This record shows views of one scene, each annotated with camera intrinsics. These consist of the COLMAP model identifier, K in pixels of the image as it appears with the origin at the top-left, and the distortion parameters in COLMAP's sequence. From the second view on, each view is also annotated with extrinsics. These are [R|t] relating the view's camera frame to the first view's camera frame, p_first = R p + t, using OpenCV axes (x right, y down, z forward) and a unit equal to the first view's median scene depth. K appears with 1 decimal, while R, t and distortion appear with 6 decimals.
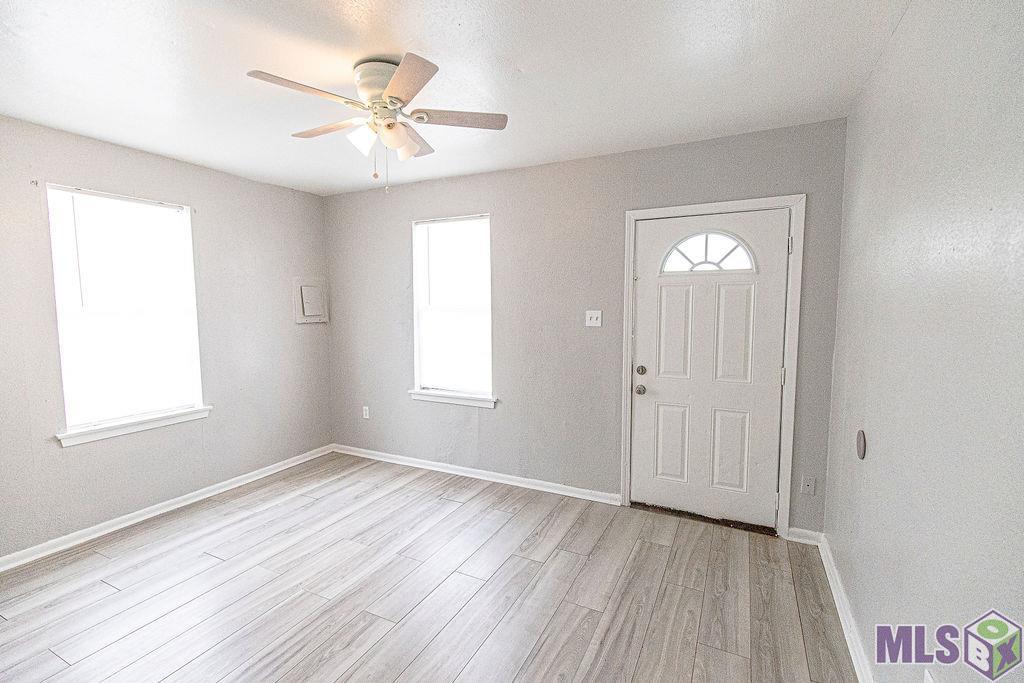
lens RADIAL K [[466.6, 0, 512.0], [0, 466.6, 341.5], [0, 0, 1]] dist [0.002052, 0.000053]
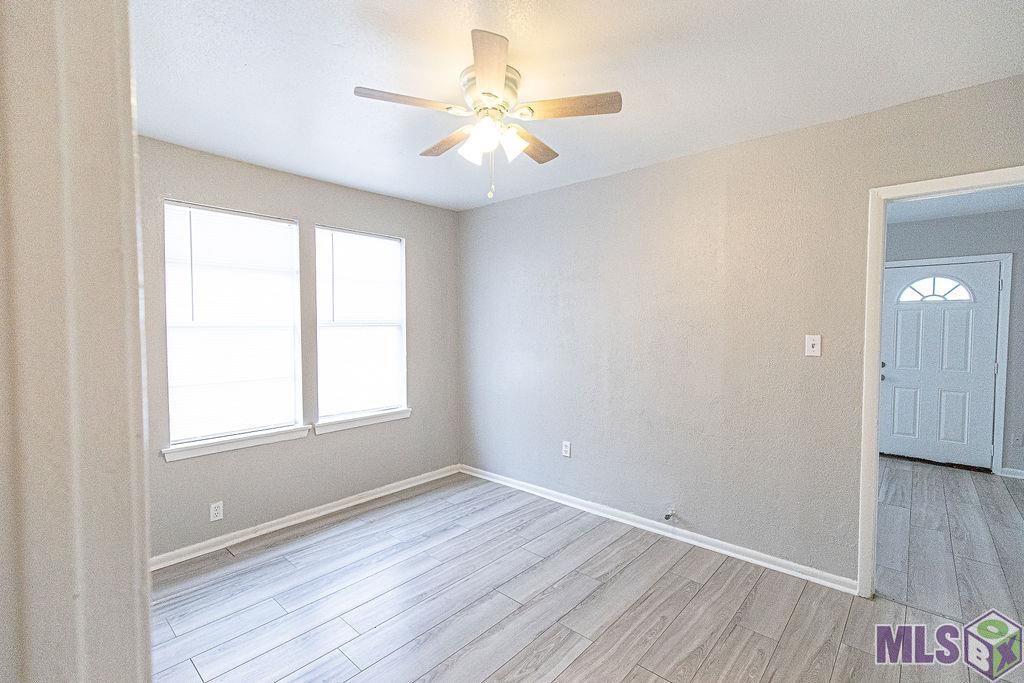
lens RADIAL K [[466.6, 0, 512.0], [0, 466.6, 341.5], [0, 0, 1]] dist [0.002052, 0.000053]
pose [[0.964547, 0.030669, -0.262121, -0.530678], [-0.047241, 0.997247, -0.057156, 0.140812], [0.259647, 0.067512, 0.963341, -0.862111]]
